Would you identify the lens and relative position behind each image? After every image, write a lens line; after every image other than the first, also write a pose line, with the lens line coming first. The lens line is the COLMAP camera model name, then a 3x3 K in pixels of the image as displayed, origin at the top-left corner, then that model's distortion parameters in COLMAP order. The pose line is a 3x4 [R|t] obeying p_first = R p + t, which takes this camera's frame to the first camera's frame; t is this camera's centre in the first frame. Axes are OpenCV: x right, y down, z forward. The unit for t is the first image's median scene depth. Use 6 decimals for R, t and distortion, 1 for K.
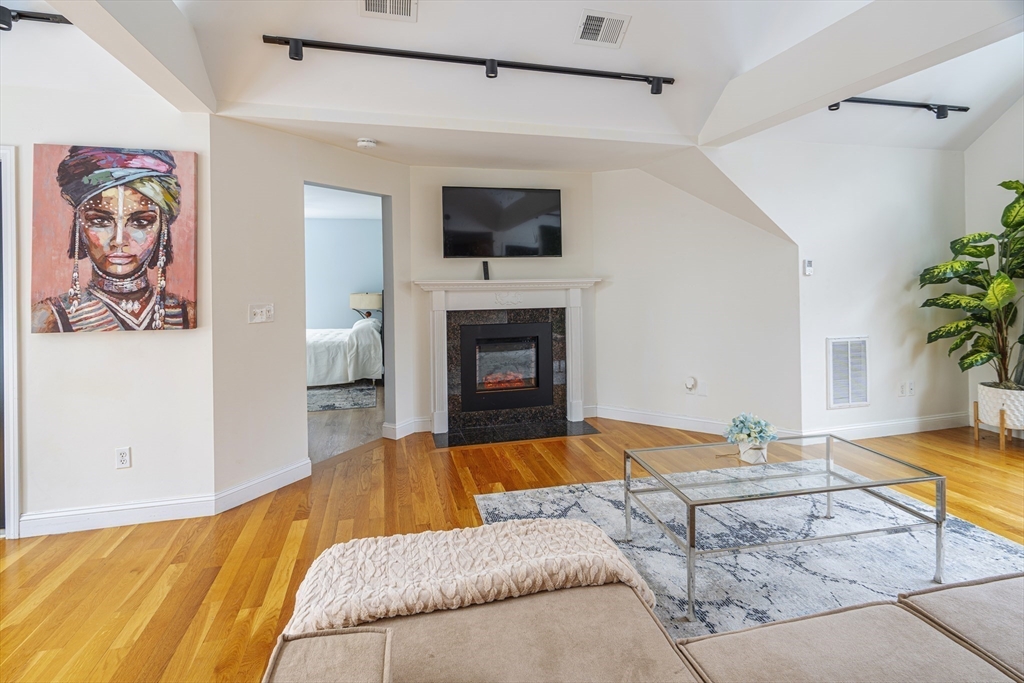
lens RADIAL K [[489.7, 0, 508.1], [0, 489.7, 274.4], [0, 0, 1]] dist [-0.003397, -0.000356]
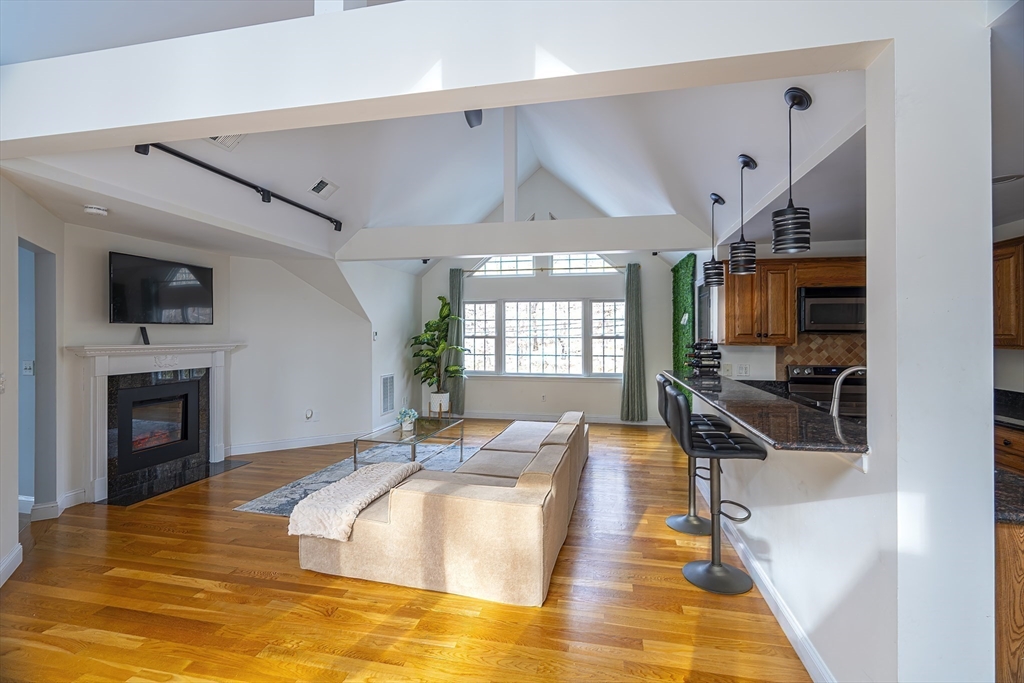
lens RADIAL K [[467.2, 0, 512.6], [0, 467.2, 330.5], [0, 0, 1]] dist [-0.000449, 0.000305]
pose [[0.432315, 0.019898, 0.901503, -0.661776], [-0.009784, 0.999801, -0.017376, -0.010333], [-0.901670, -0.001309, 0.432424, -0.163192]]
